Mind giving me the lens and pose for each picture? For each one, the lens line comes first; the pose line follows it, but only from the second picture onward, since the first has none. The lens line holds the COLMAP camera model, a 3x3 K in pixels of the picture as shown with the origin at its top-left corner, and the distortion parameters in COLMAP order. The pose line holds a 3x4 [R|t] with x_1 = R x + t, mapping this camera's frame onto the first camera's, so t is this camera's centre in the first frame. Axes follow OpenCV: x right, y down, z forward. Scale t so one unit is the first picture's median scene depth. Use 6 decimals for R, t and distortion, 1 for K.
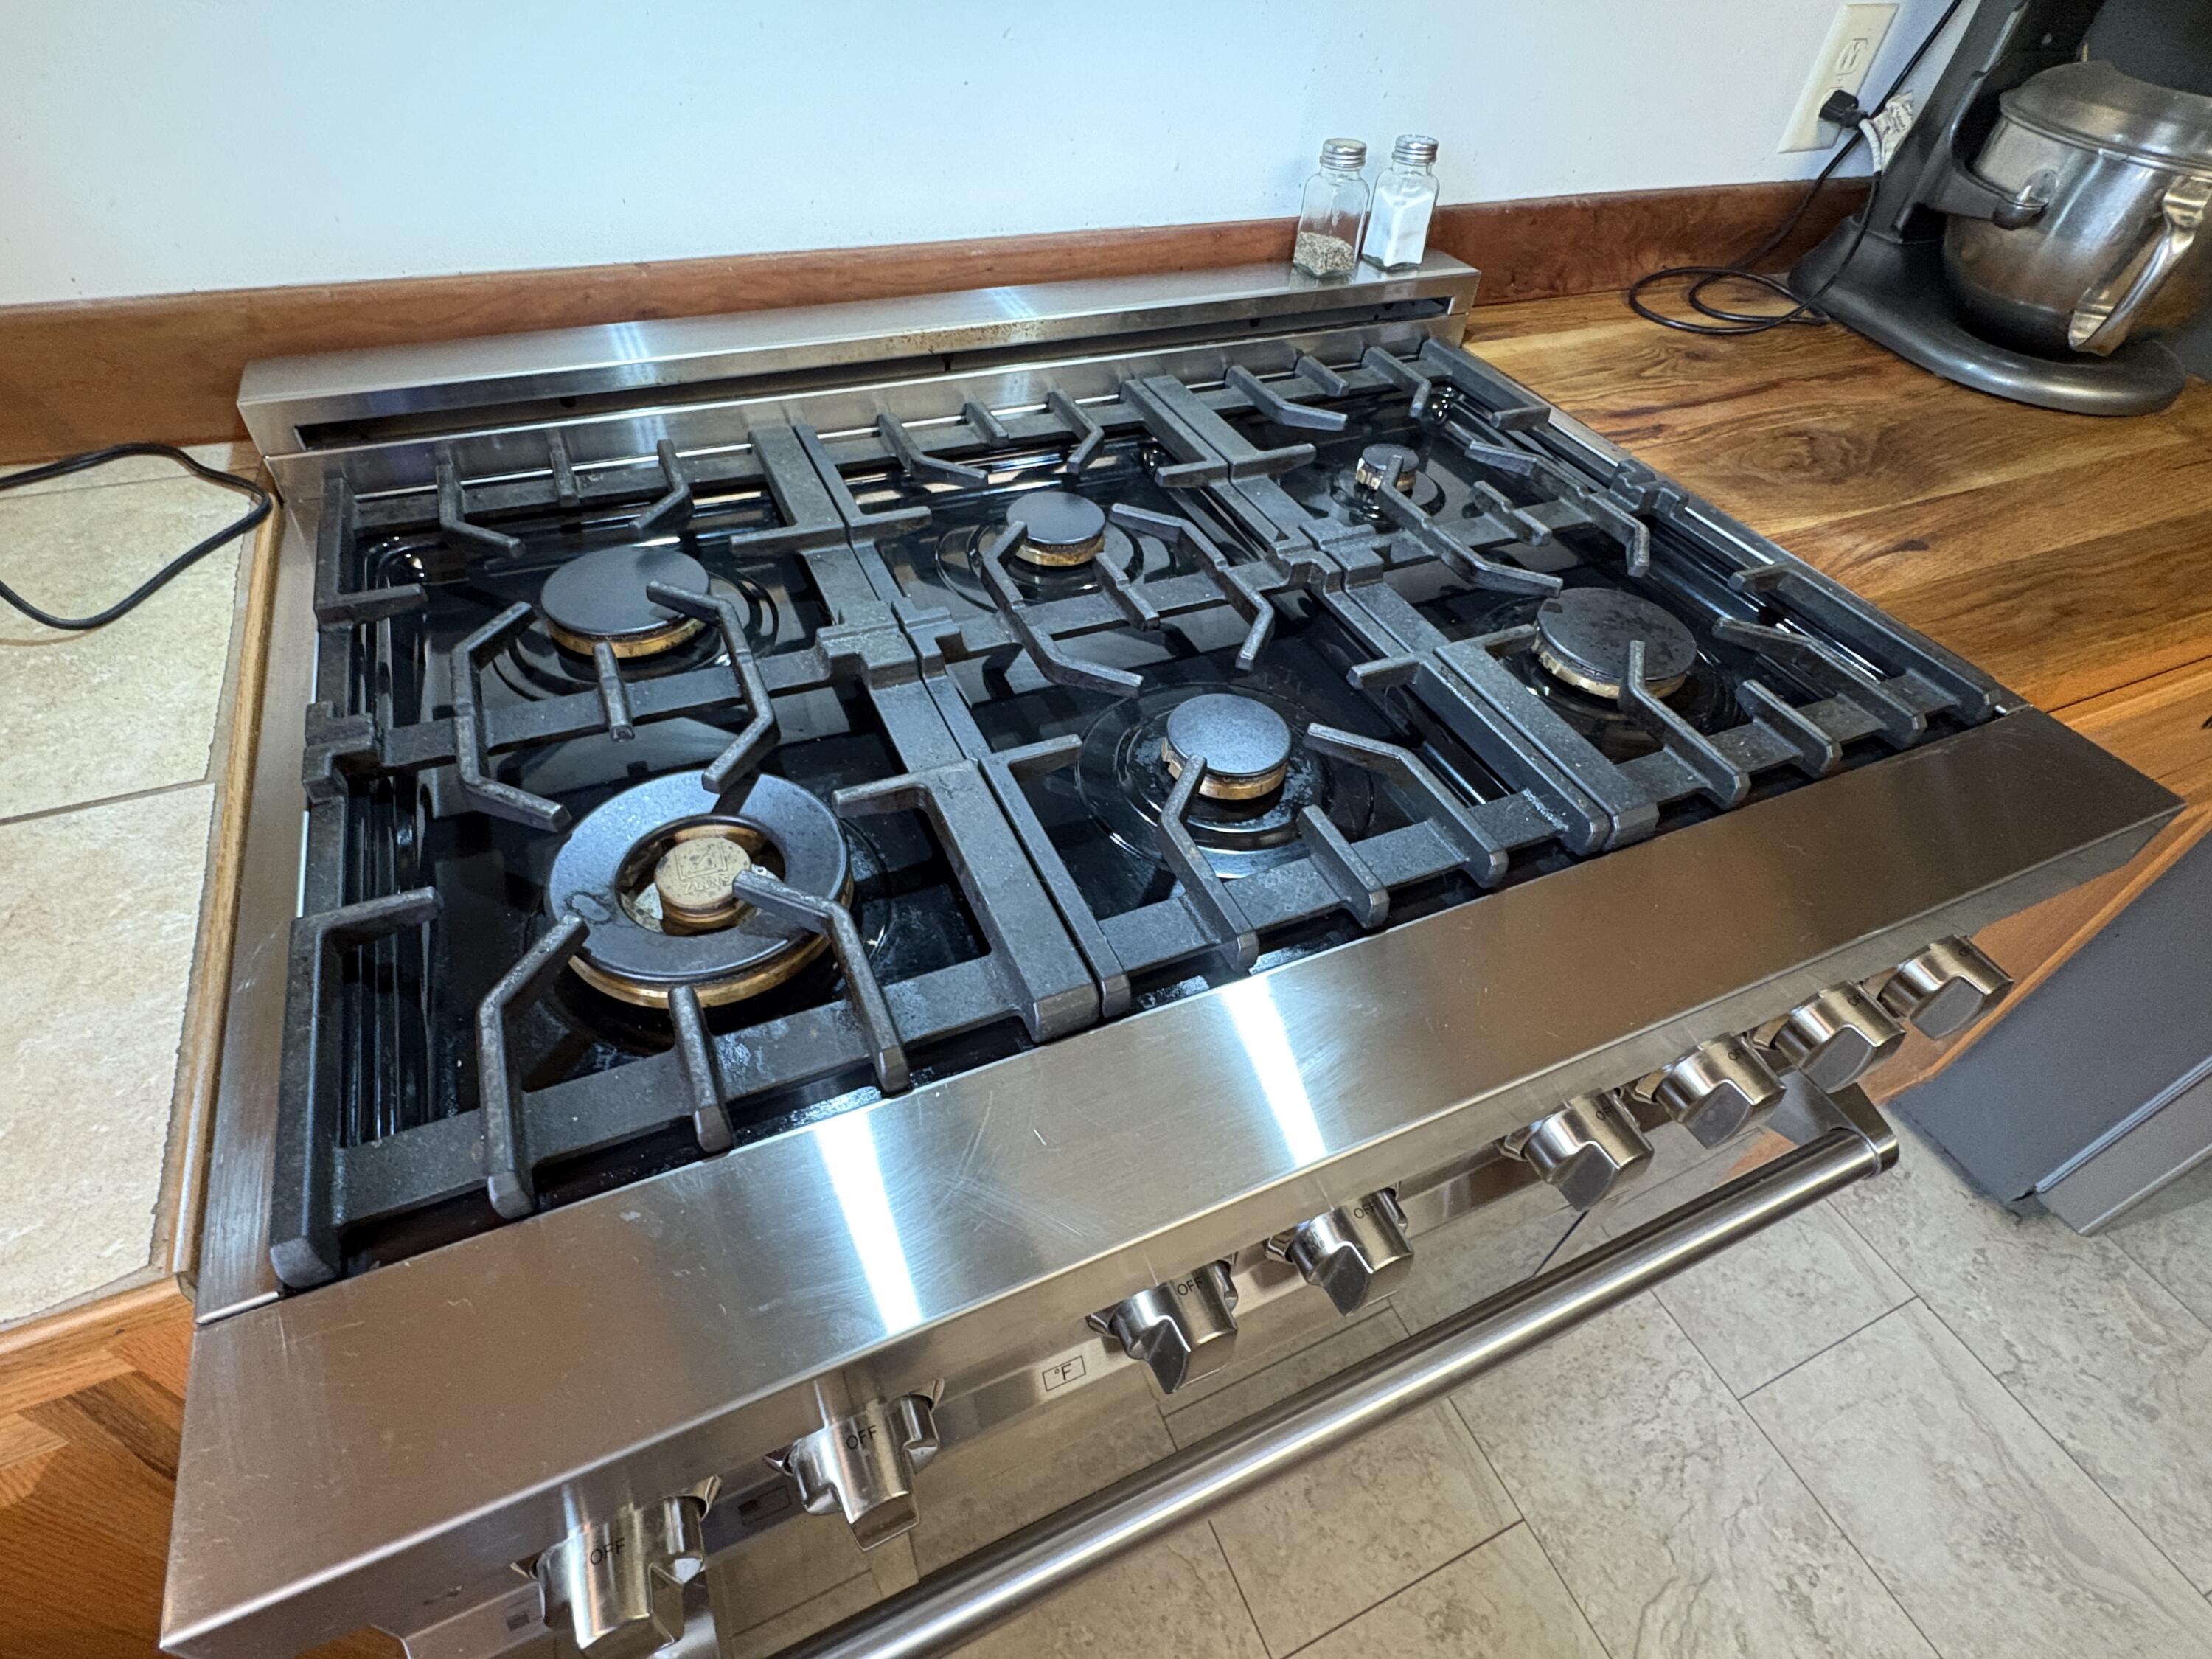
lens RADIAL K [[1096.1, 0, 1096.1], [0, 1096.1, 837.0], [0, 0, 1]] dist [0.014132, -0.001071]
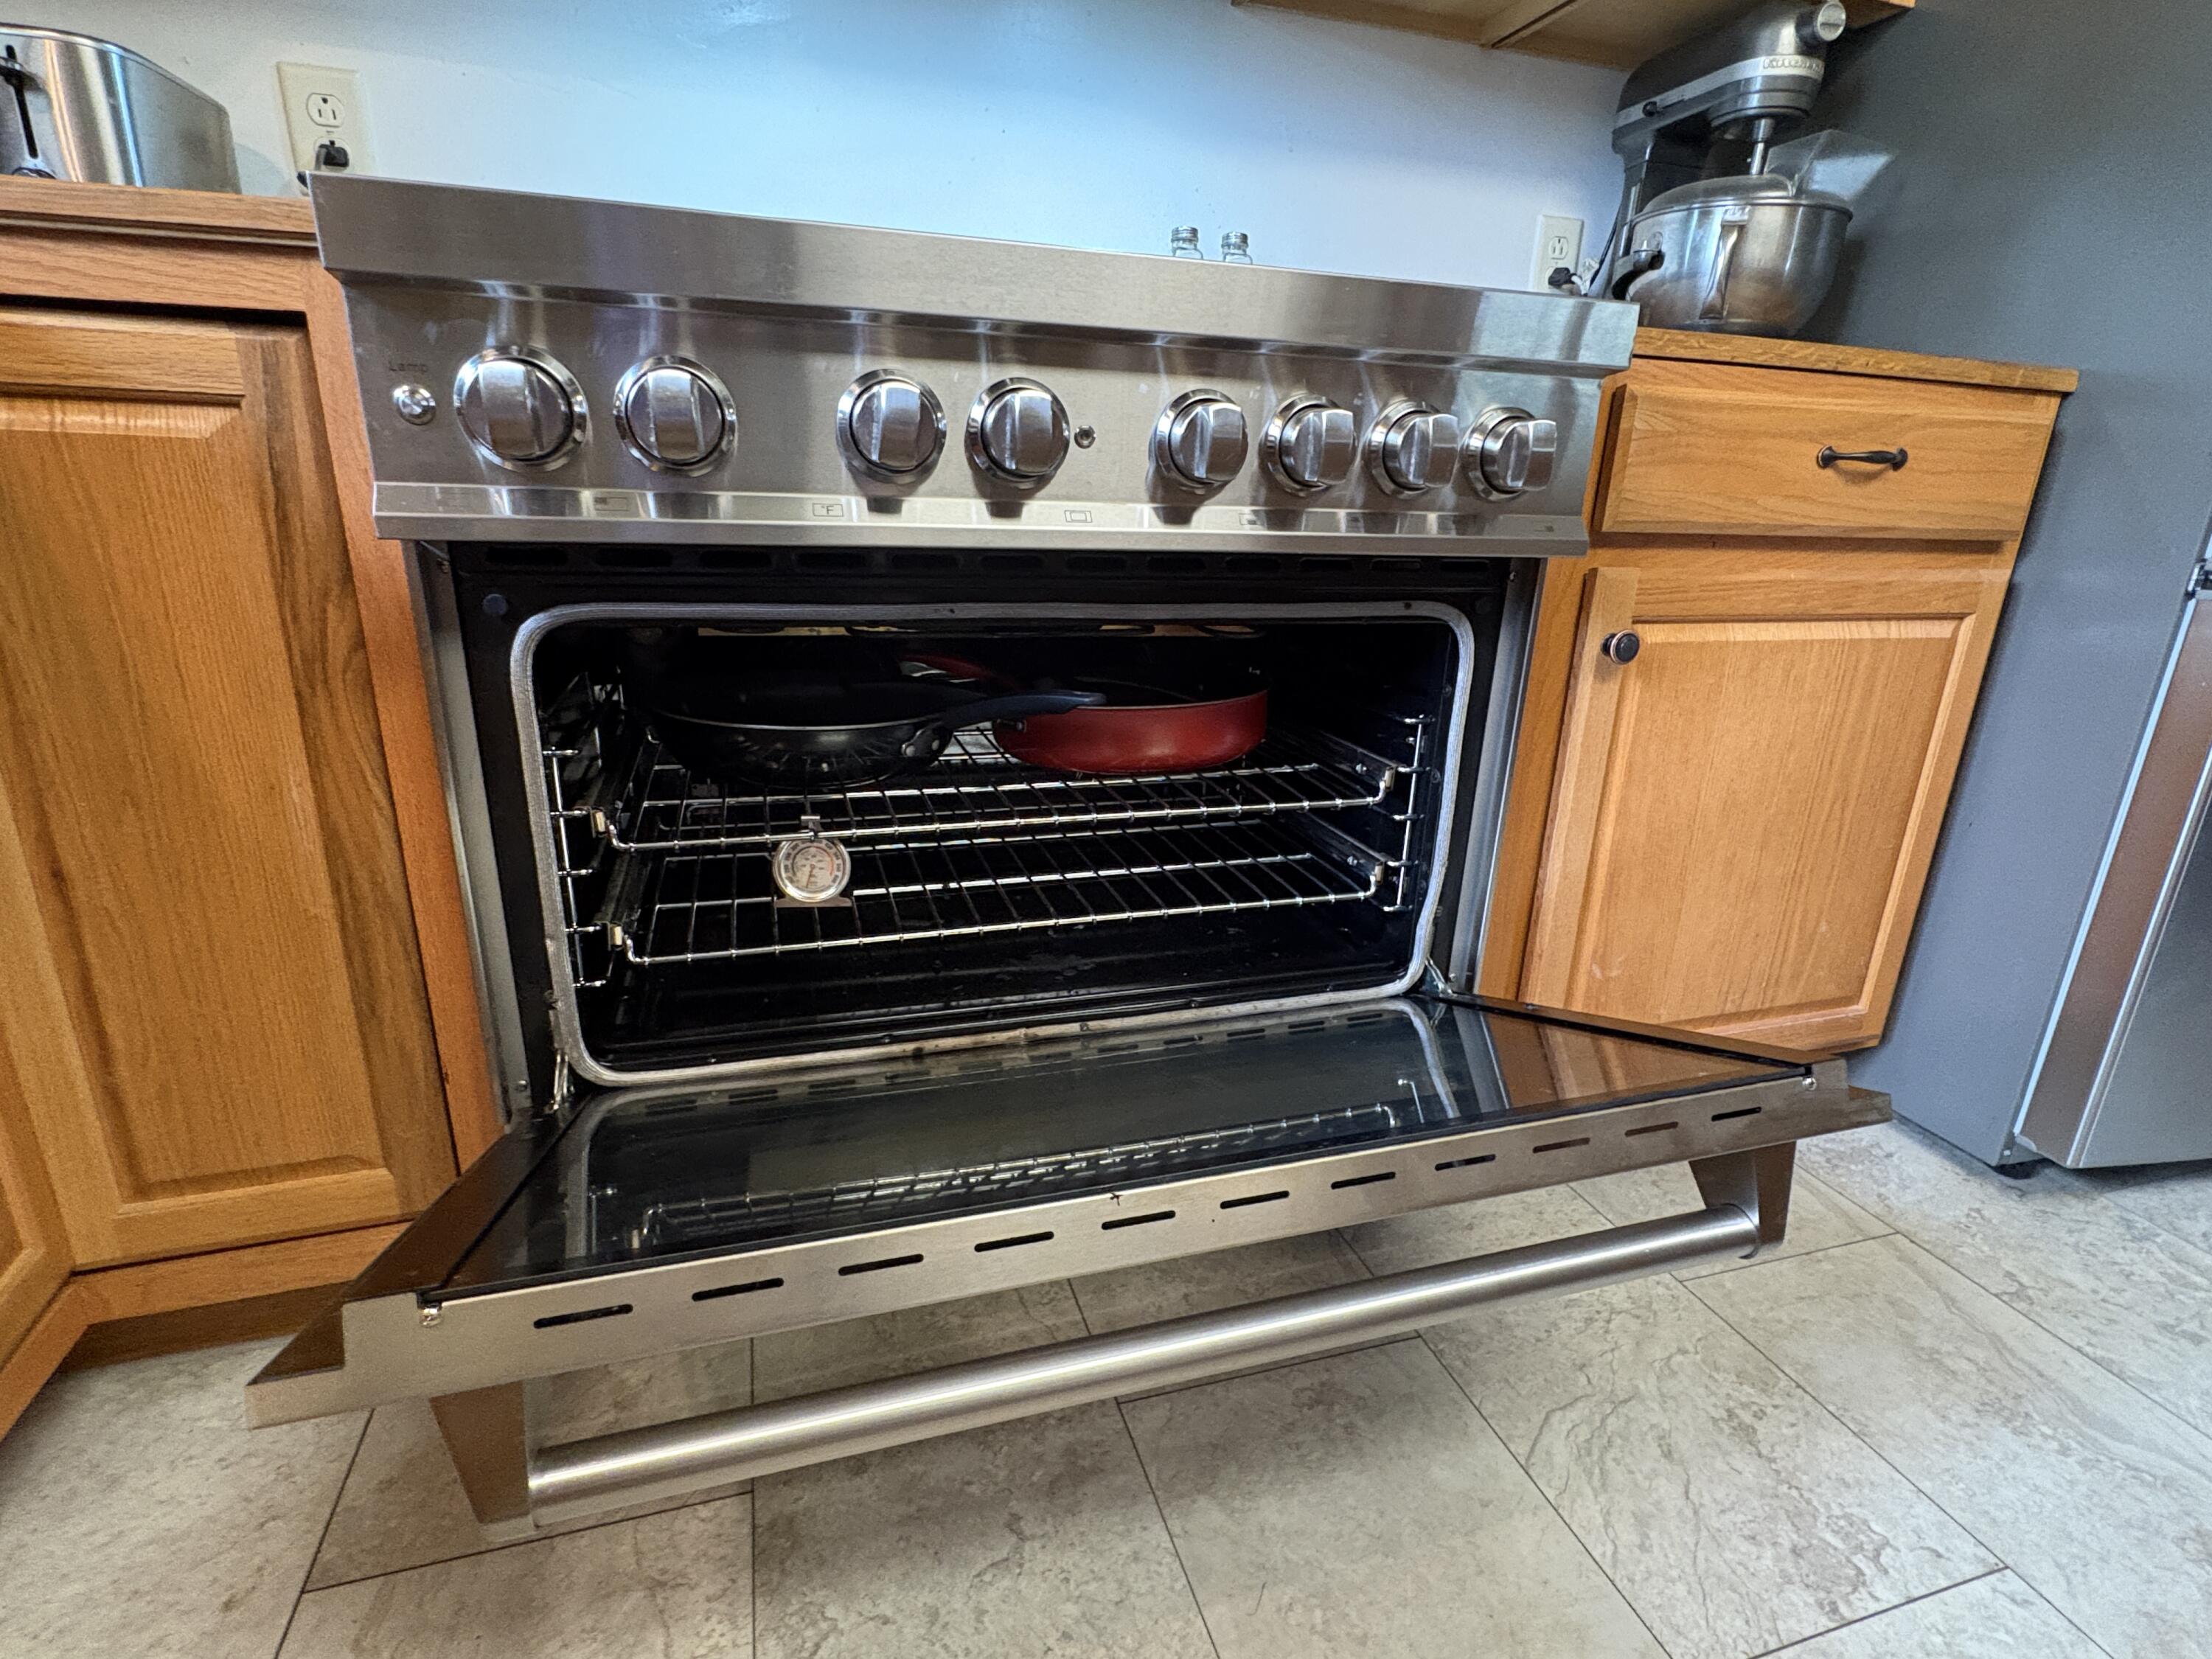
lens RADIAL K [[1096.1, 0, 1093.8], [0, 1096.1, 816.1], [0, 0, 1]] dist [0.014132, -0.001071]
pose [[0.992929, 0.010495, -0.118246, 0.224511], [-0.063830, 0.887039, -0.457261, 0.675500], [0.100090, 0.461575, 0.881437, -0.031025]]
